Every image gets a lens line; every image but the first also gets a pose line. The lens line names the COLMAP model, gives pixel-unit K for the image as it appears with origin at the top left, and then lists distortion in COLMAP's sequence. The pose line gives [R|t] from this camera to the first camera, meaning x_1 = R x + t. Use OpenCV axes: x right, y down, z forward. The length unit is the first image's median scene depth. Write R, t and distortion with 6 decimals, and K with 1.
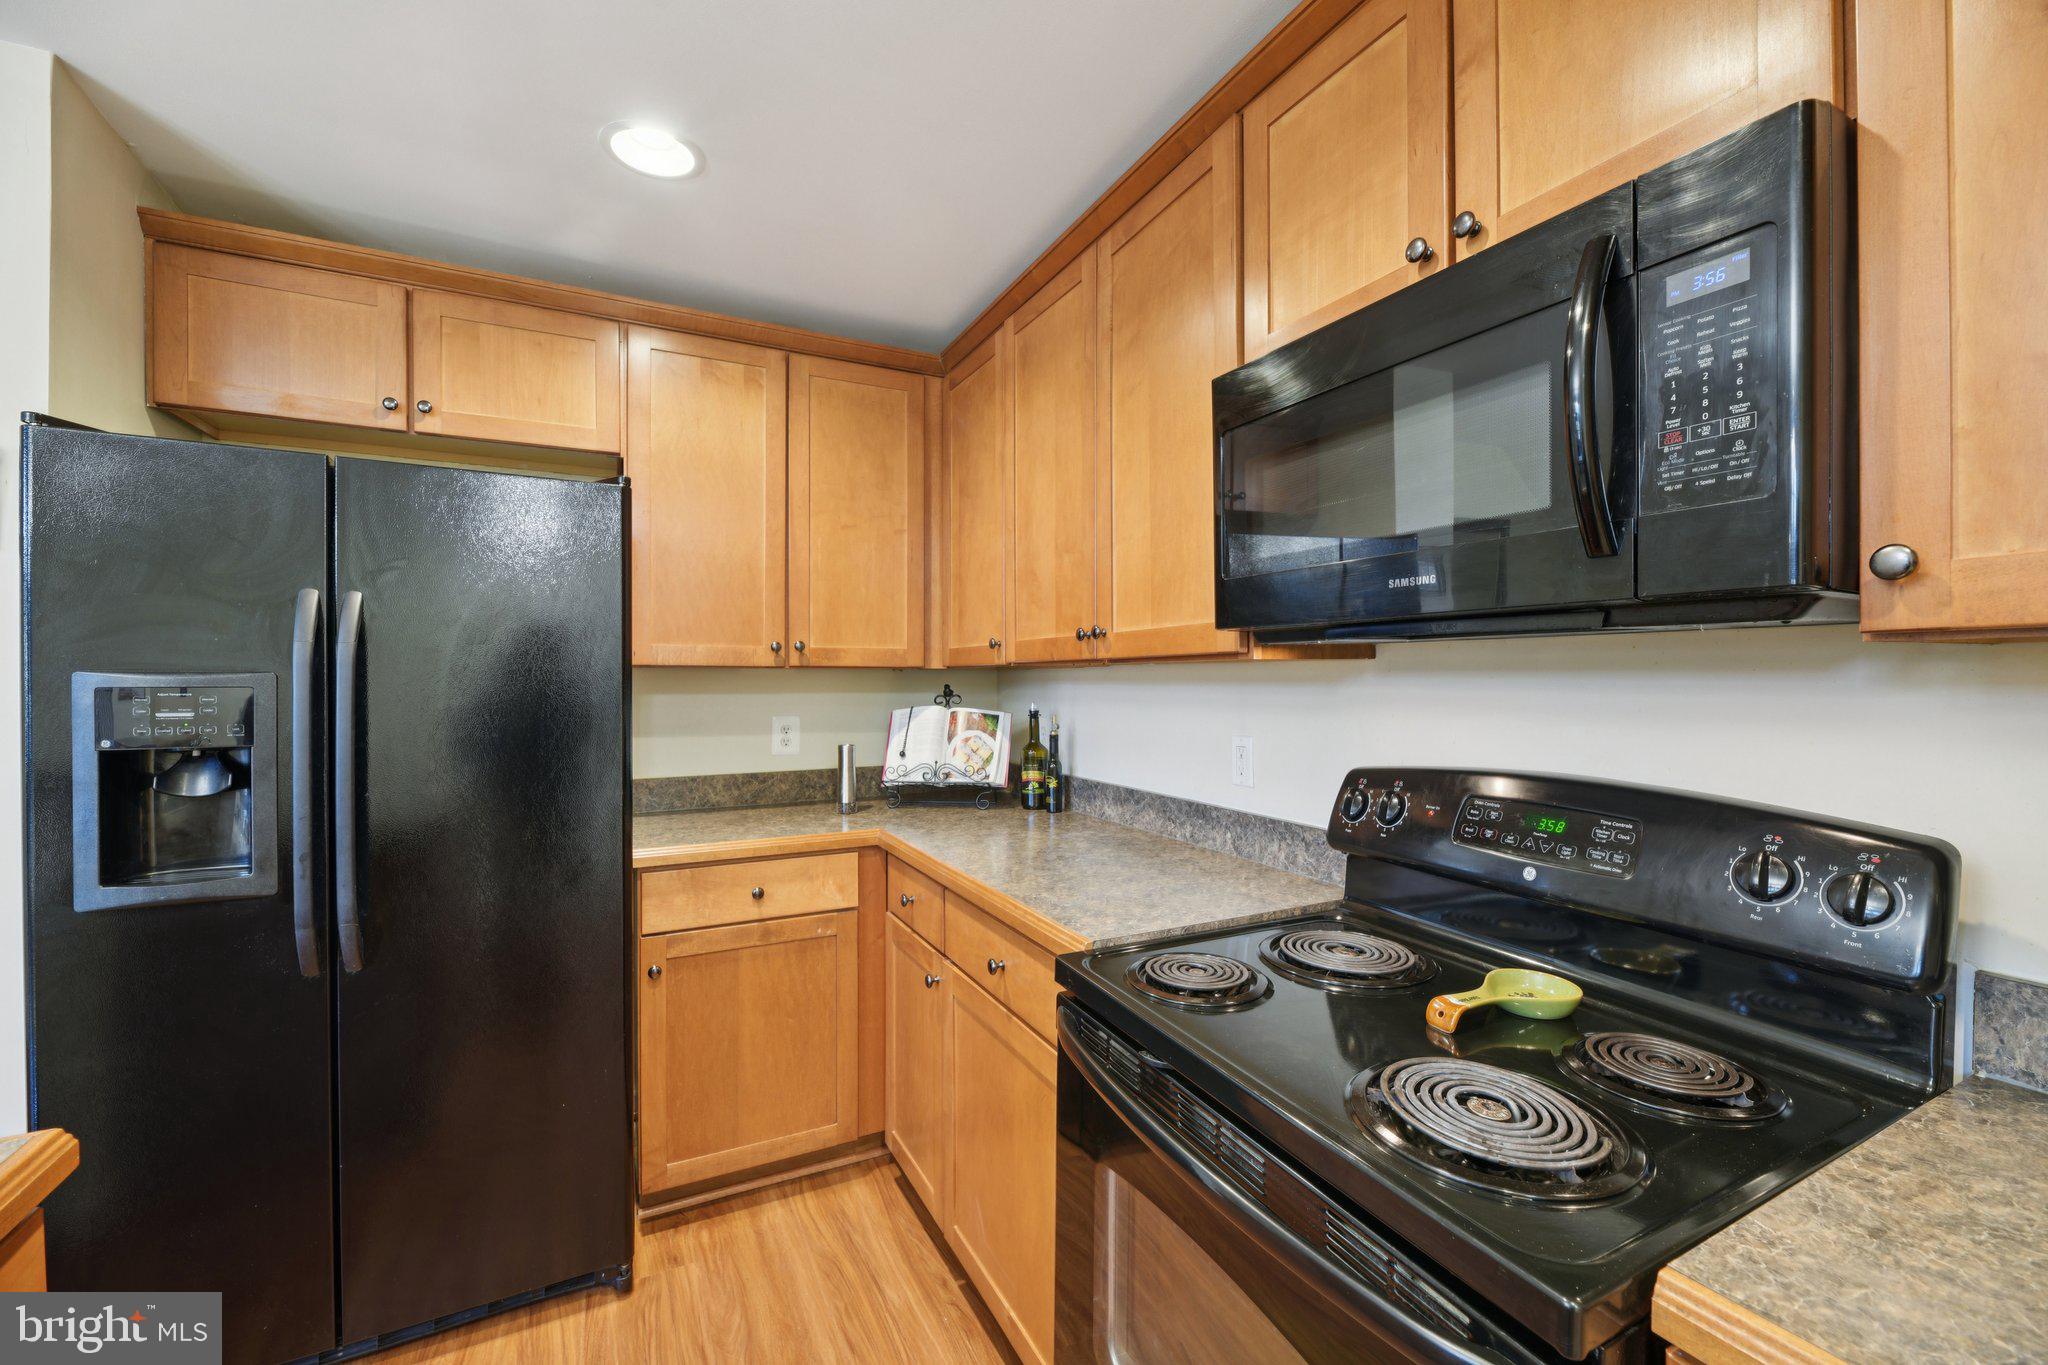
lens RADIAL K [[817.0, 0, 1031.8], [0, 817.0, 679.3], [0, 0, 1]] dist [0.000538, -0.005160]
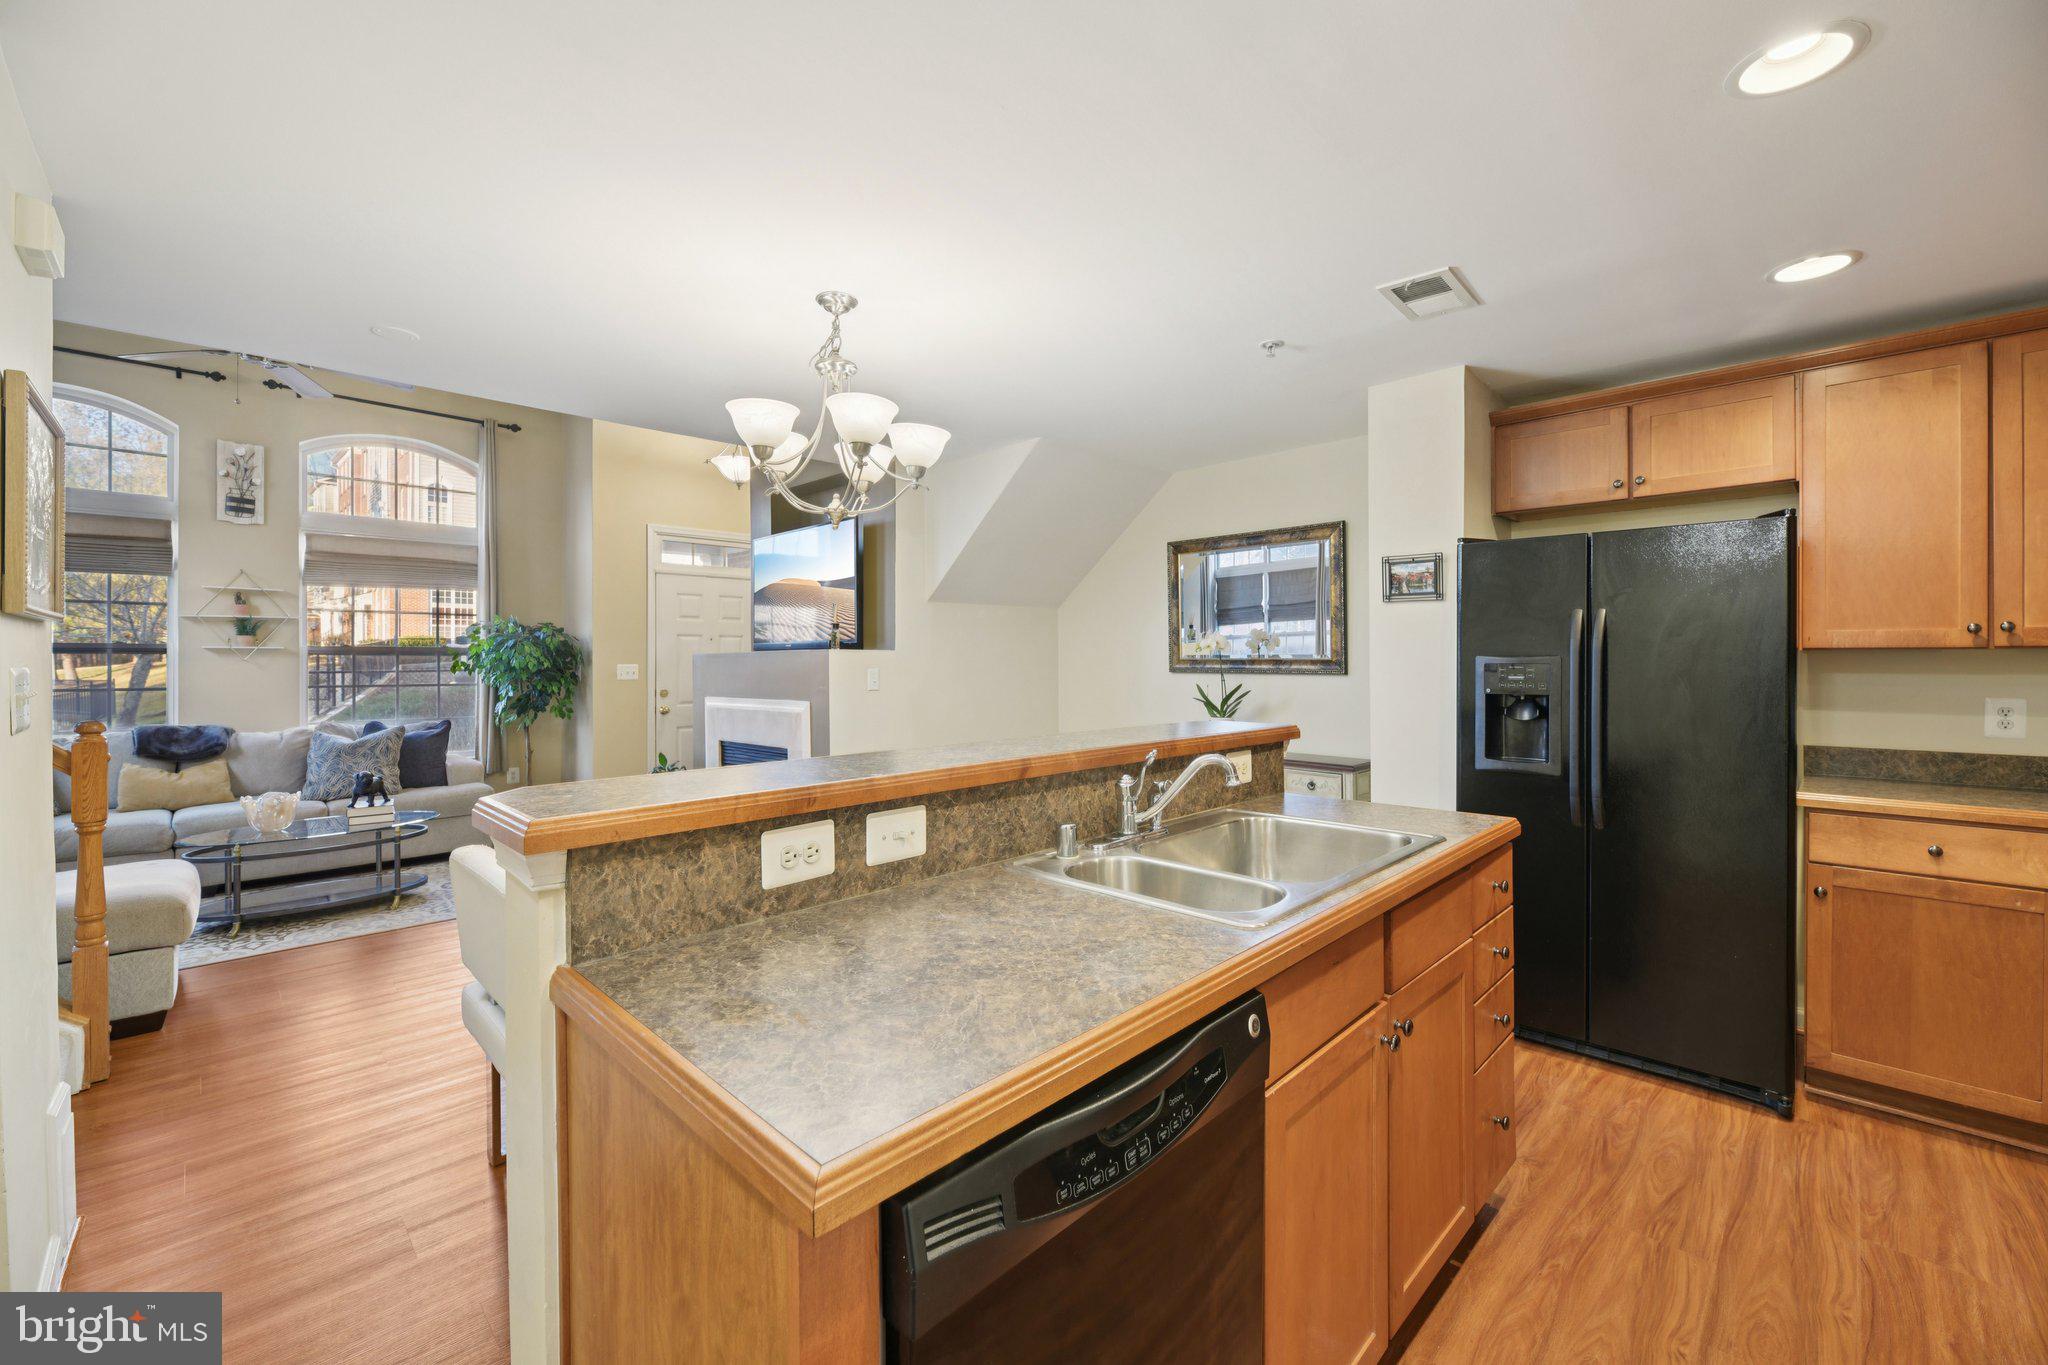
lens RADIAL K [[825.0, 0, 1039.6], [0, 825.0, 666.8], [0, 0, 1]] dist [0.000328, -0.003562]
pose [[0.311248, 0.005582, -0.950312, 0.365864], [-0.001420, 0.999984, 0.005409, 0.006185], [0.950328, -0.000334, 0.311251, -0.537050]]
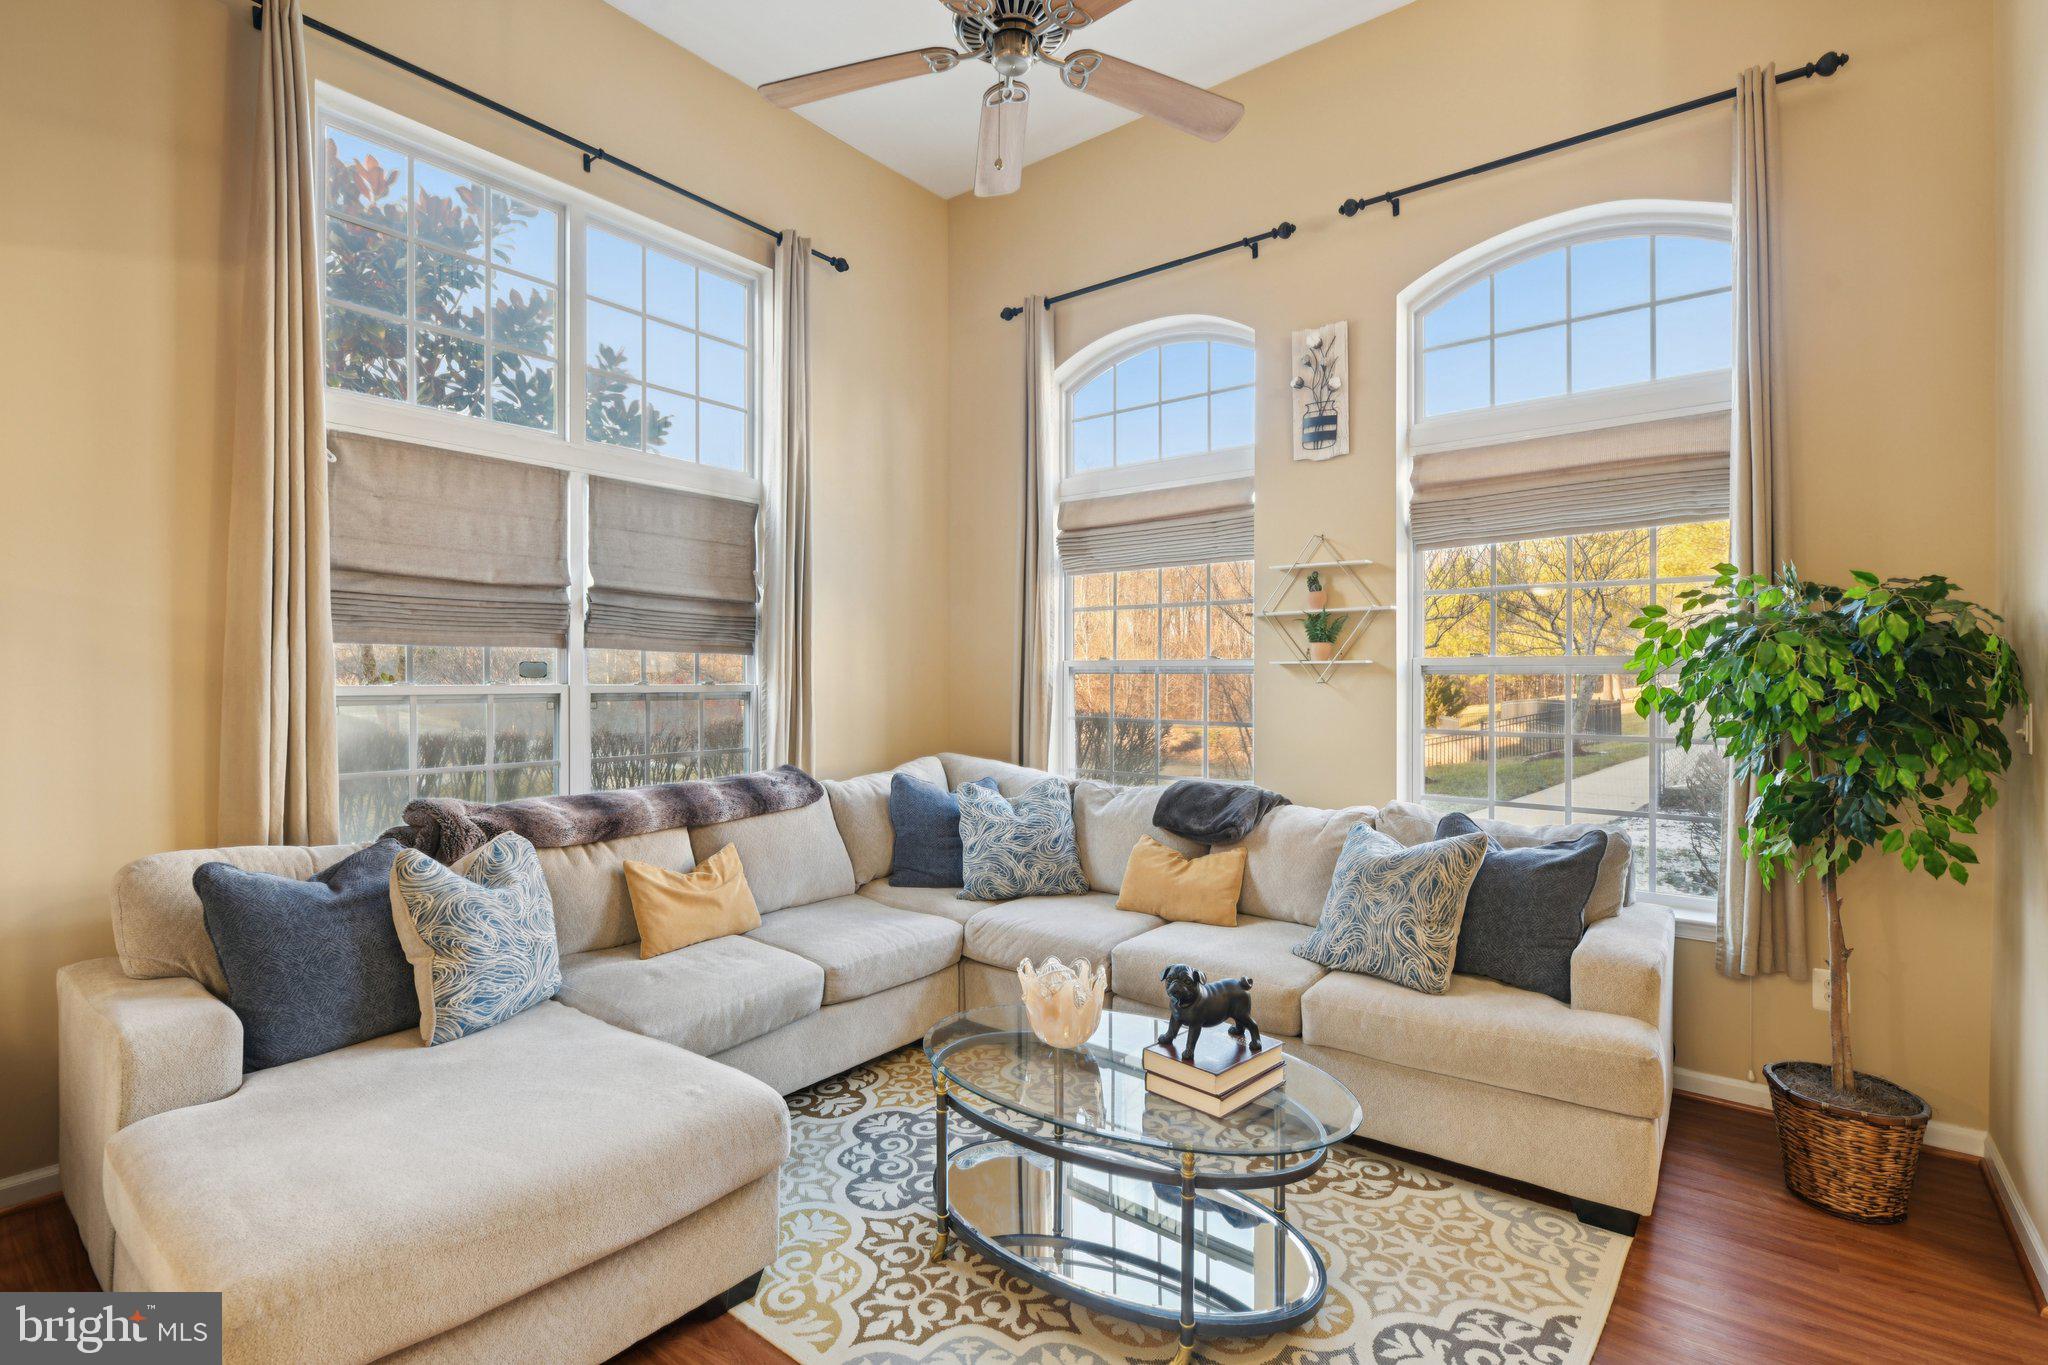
lens RADIAL K [[935.3, 0, 1024.8], [0, 935.3, 673.4], [0, 0, 1]] dist [-0.001070, -0.000193]
pose [[-0.909627, -0.002954, -0.415416, -1.760111], [-0.001014, 0.999988, -0.004891, -0.007179], [0.415425, -0.004028, -0.909618, -0.737050]]
